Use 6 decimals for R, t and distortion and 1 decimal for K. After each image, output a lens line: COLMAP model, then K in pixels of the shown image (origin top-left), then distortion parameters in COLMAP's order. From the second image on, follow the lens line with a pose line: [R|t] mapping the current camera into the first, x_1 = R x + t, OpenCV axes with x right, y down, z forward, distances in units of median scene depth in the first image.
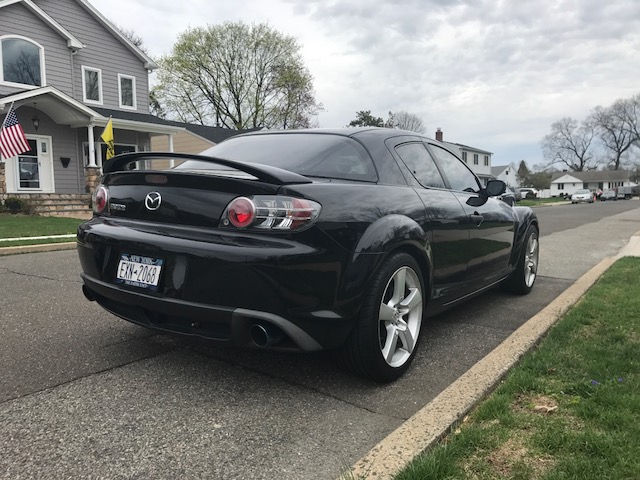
lens RADIAL K [[521.8, 0, 320.0], [0, 521.8, 240.0], [0, 0, 1]] dist [-0.003689, -0.000934]
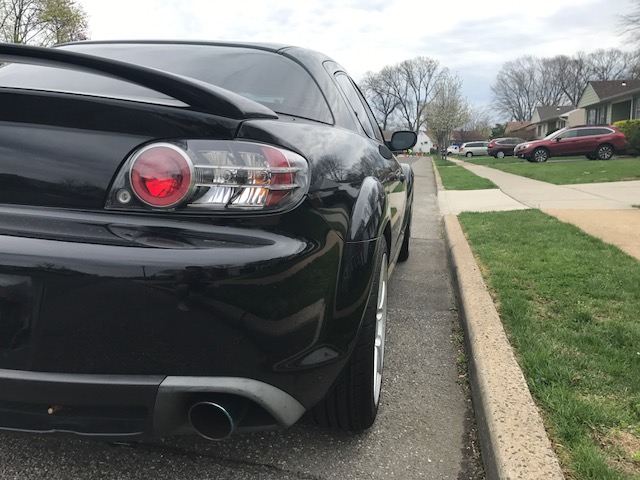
lens RADIAL K [[521.8, 0, 320.0], [0, 521.8, 240.0], [0, 0, 1]] dist [-0.003689, -0.000934]
pose [[0.922759, -0.057323, 0.381092, -0.198028], [0.025994, 0.995882, 0.086858, -0.031746], [-0.384501, -0.070243, 0.920448, 0.497277]]
